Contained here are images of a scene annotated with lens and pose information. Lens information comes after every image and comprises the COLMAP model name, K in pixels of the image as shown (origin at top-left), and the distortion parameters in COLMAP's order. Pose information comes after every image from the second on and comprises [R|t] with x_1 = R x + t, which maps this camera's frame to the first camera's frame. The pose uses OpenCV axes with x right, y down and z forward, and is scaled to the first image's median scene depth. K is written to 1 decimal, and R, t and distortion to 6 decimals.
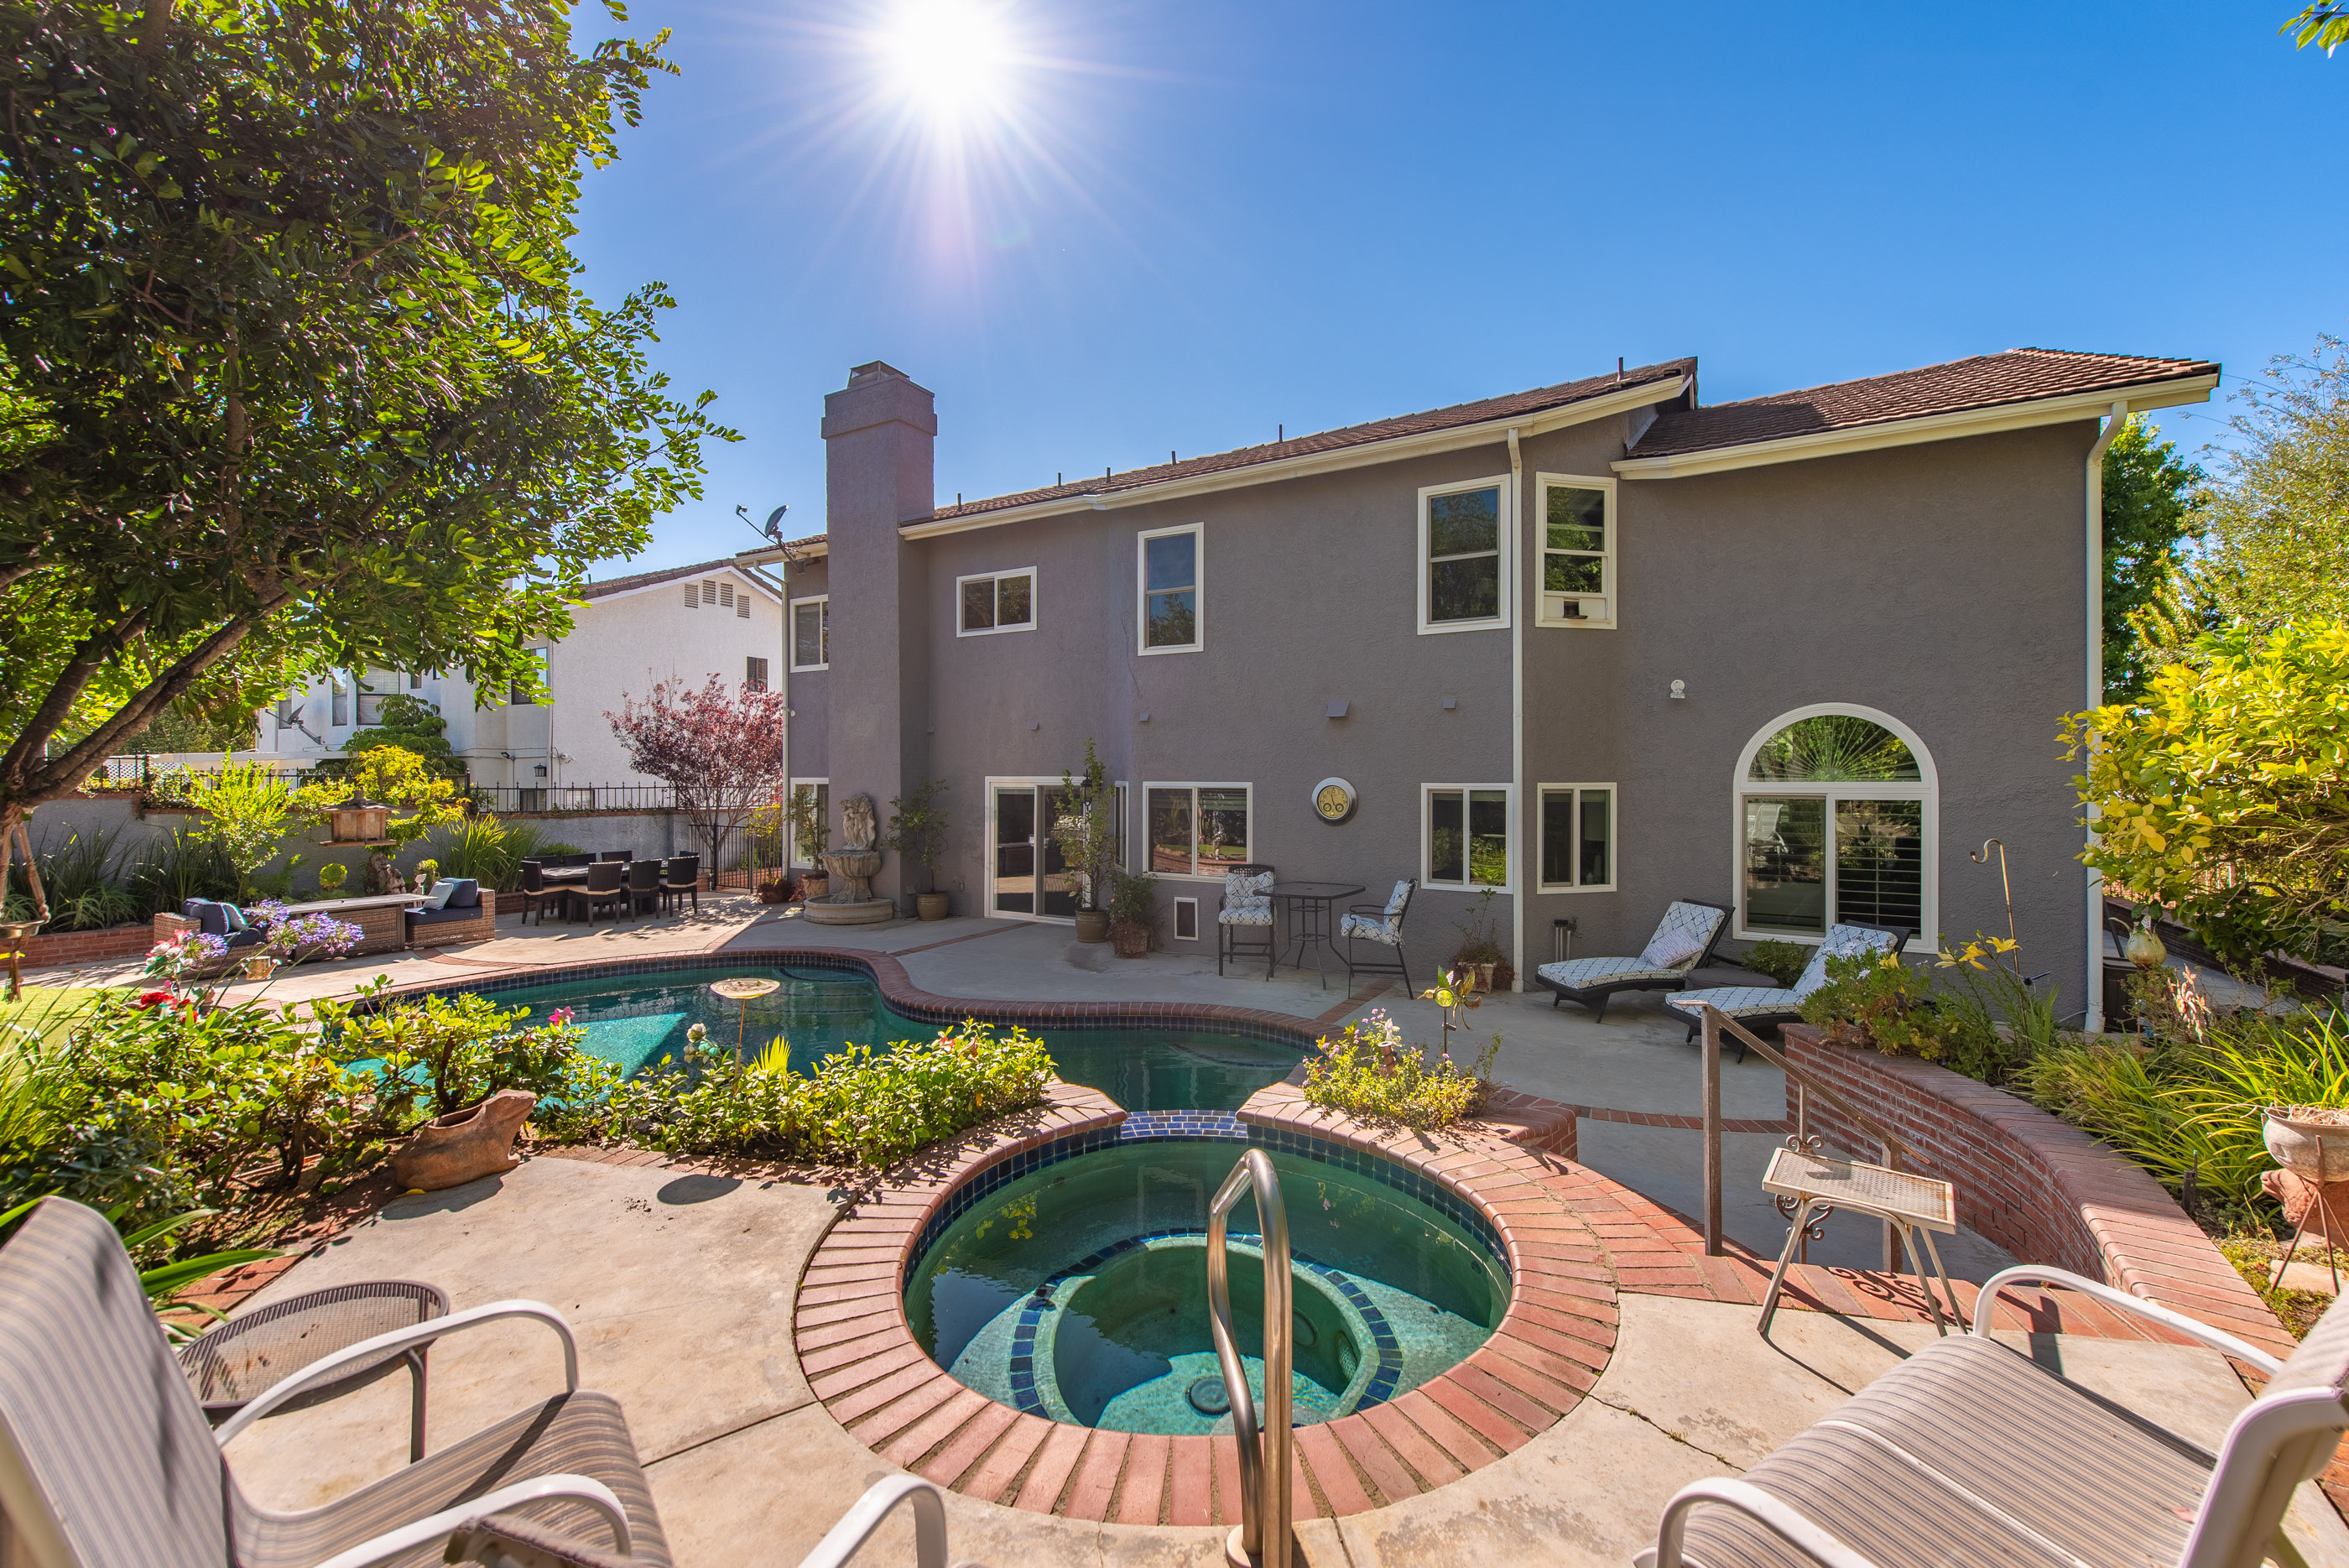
lens RADIAL K [[935.0, 0, 1185.6], [0, 935.0, 774.5], [0, 0, 1]] dist [0.007091, -0.001187]
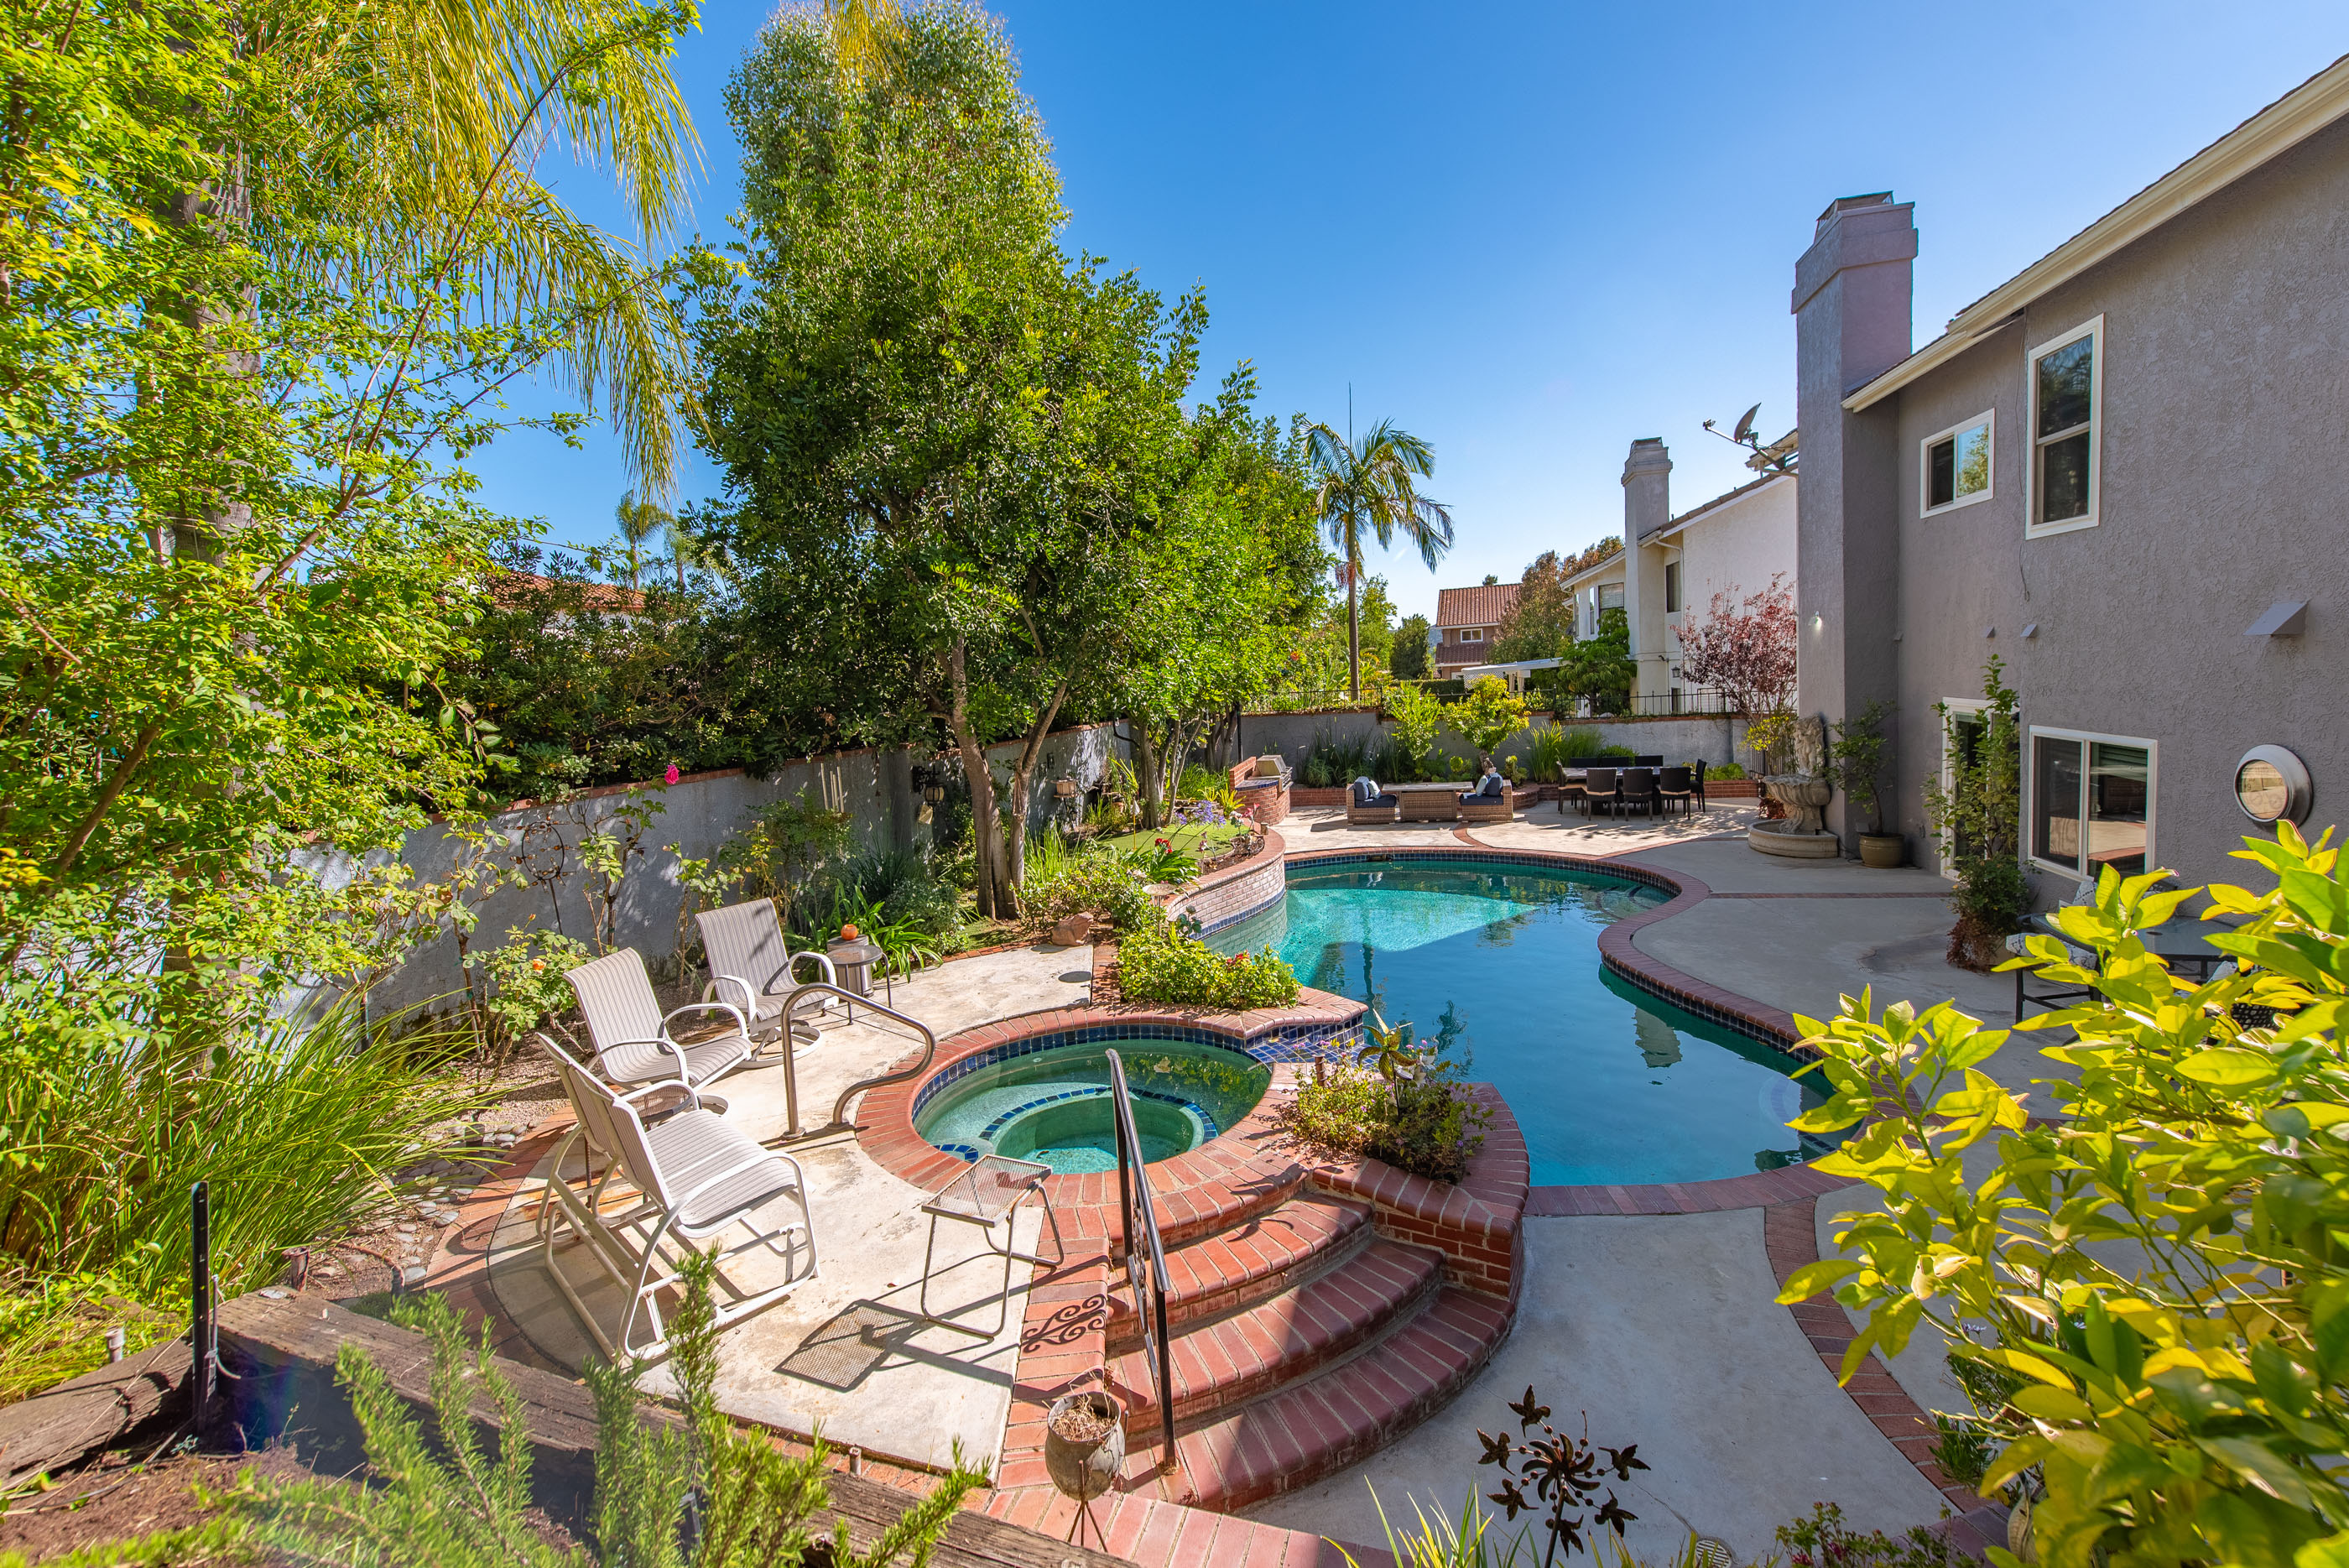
lens RADIAL K [[935.0, 0, 1162.8], [0, 935.0, 764.2], [0, 0, 1]] dist [0.007091, -0.001187]
pose [[0.240783, 0.075148, -0.967665, 0.390414], [0.063360, 0.993654, 0.092932, -0.056451], [0.968509, -0.083688, 0.234494, 0.183733]]
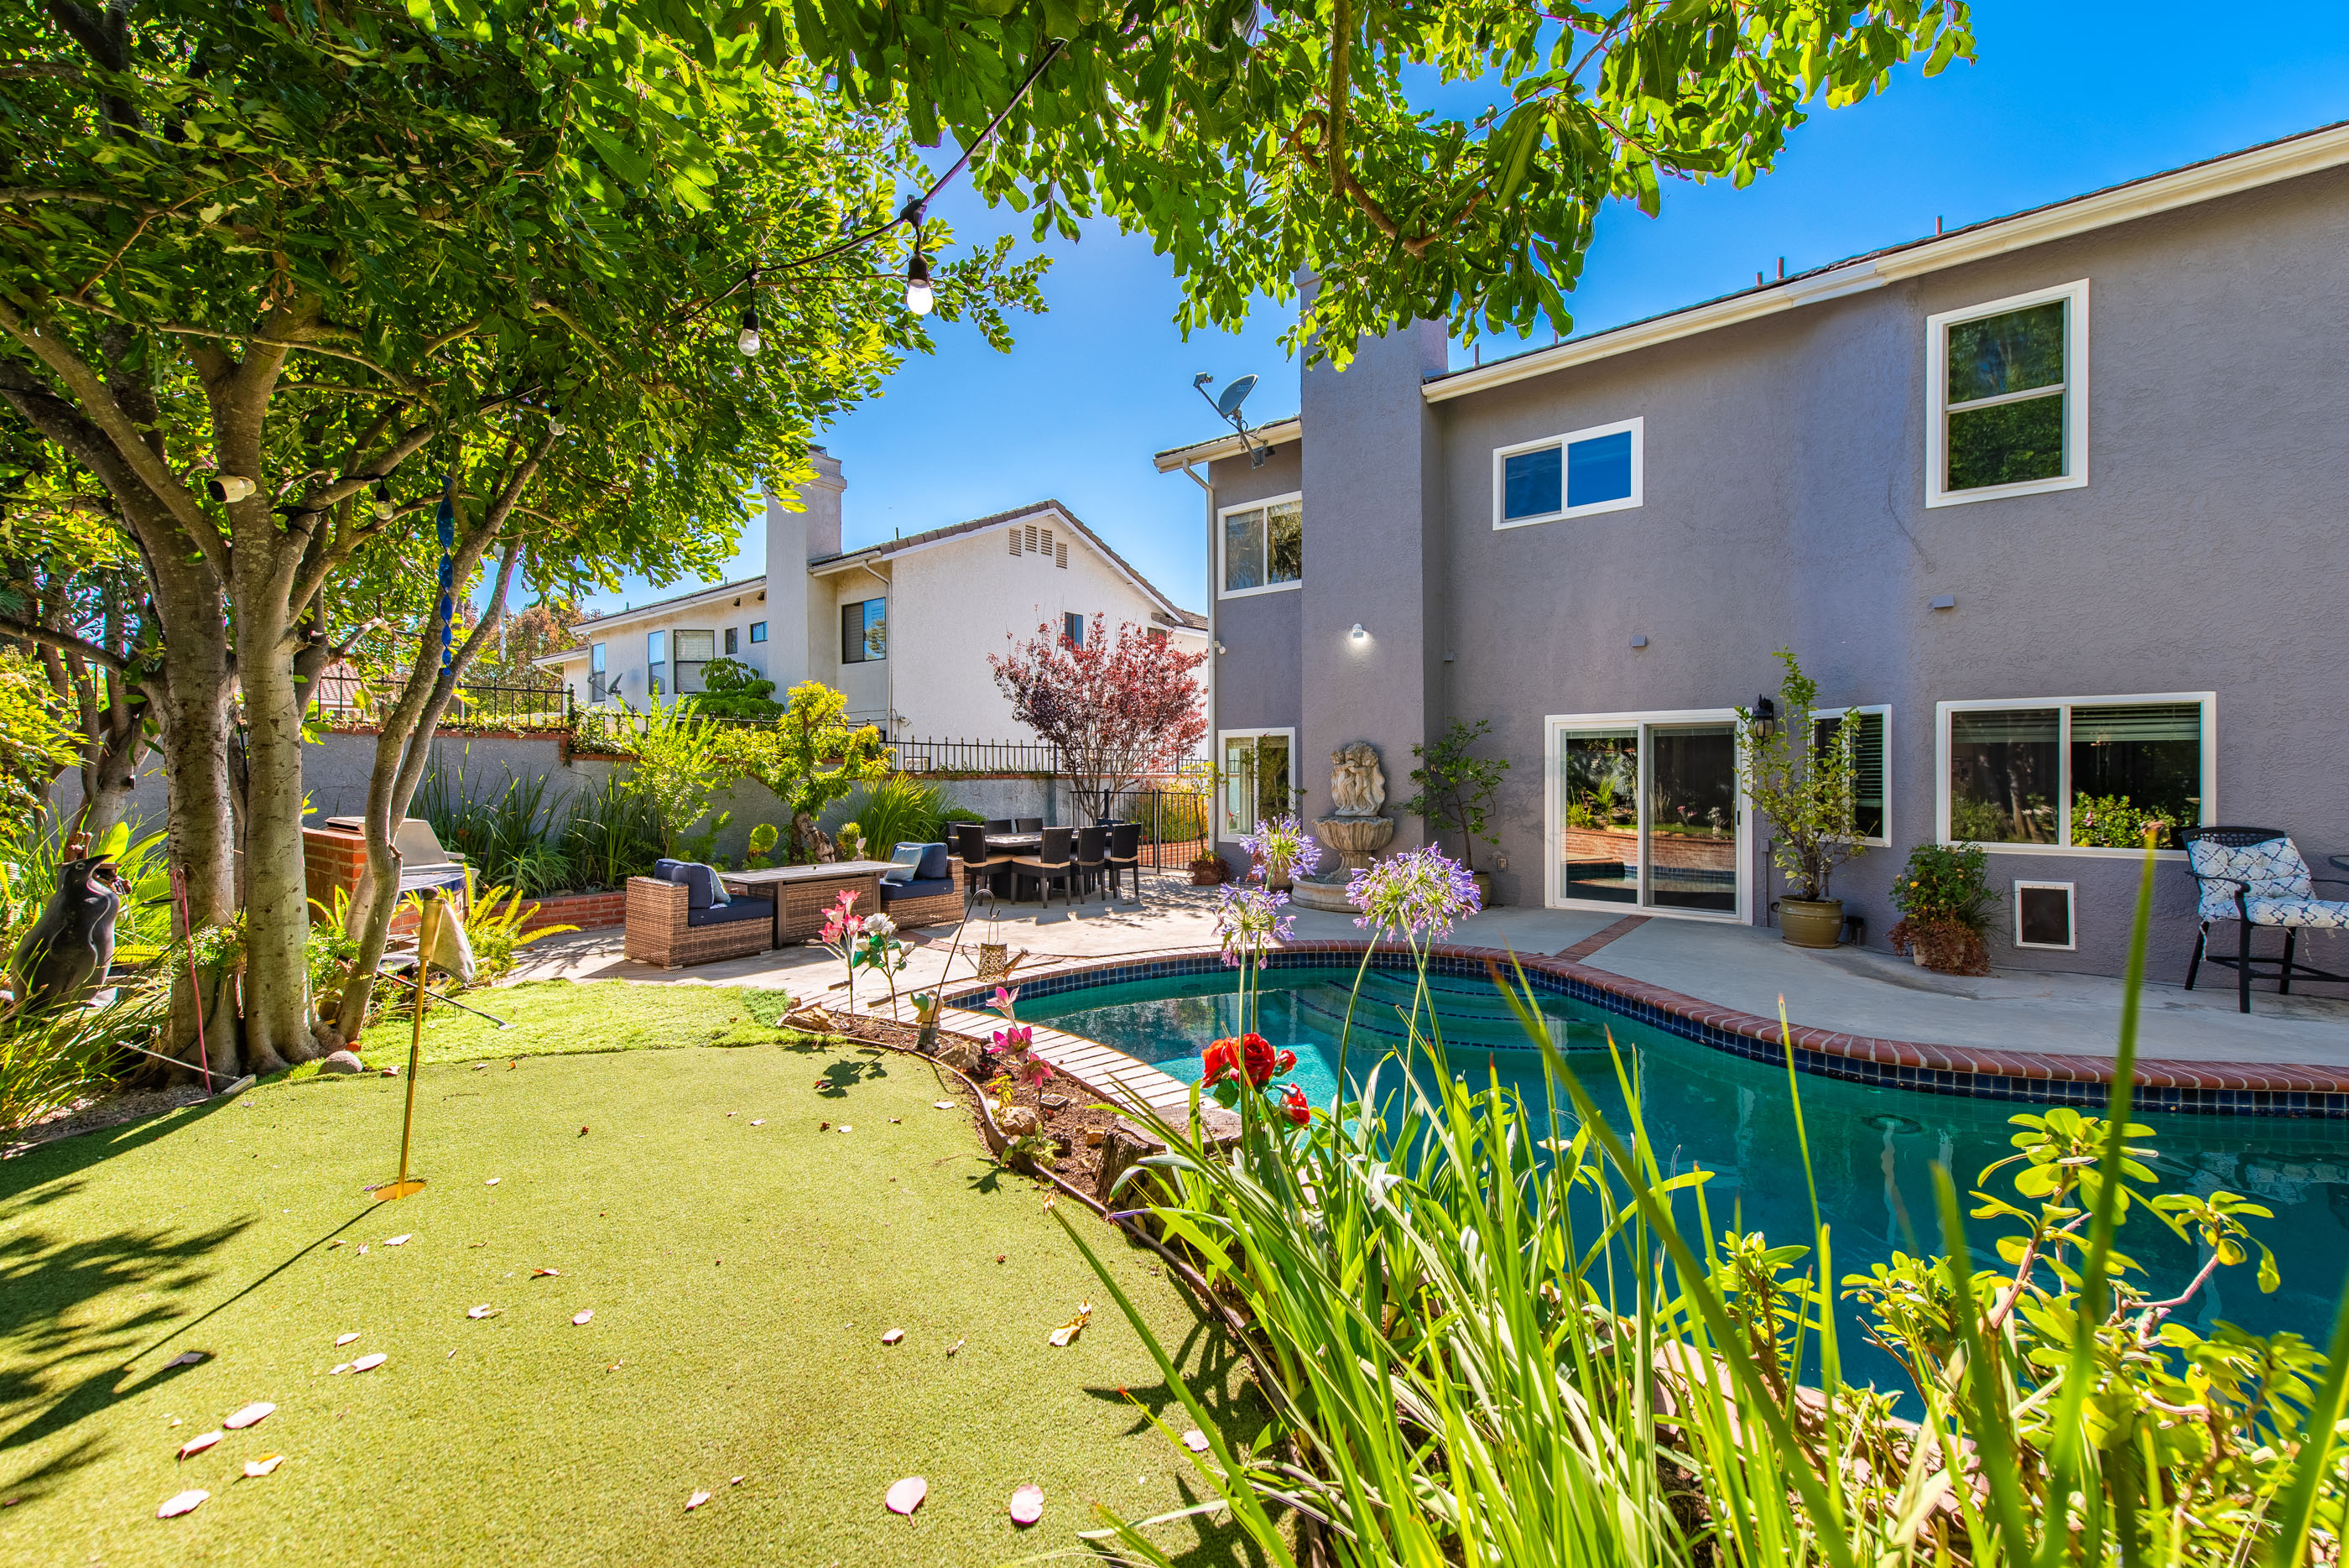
lens RADIAL K [[935.0, 0, 1179.5], [0, 935.0, 777.9], [0, 0, 1]] dist [0.007091, -0.001187]
pose [[0.988215, -0.000903, -0.153067, -0.386346], [0.002023, 0.999972, 0.007162, 0.045294], [0.153056, -0.007387, 0.988190, 0.229682]]
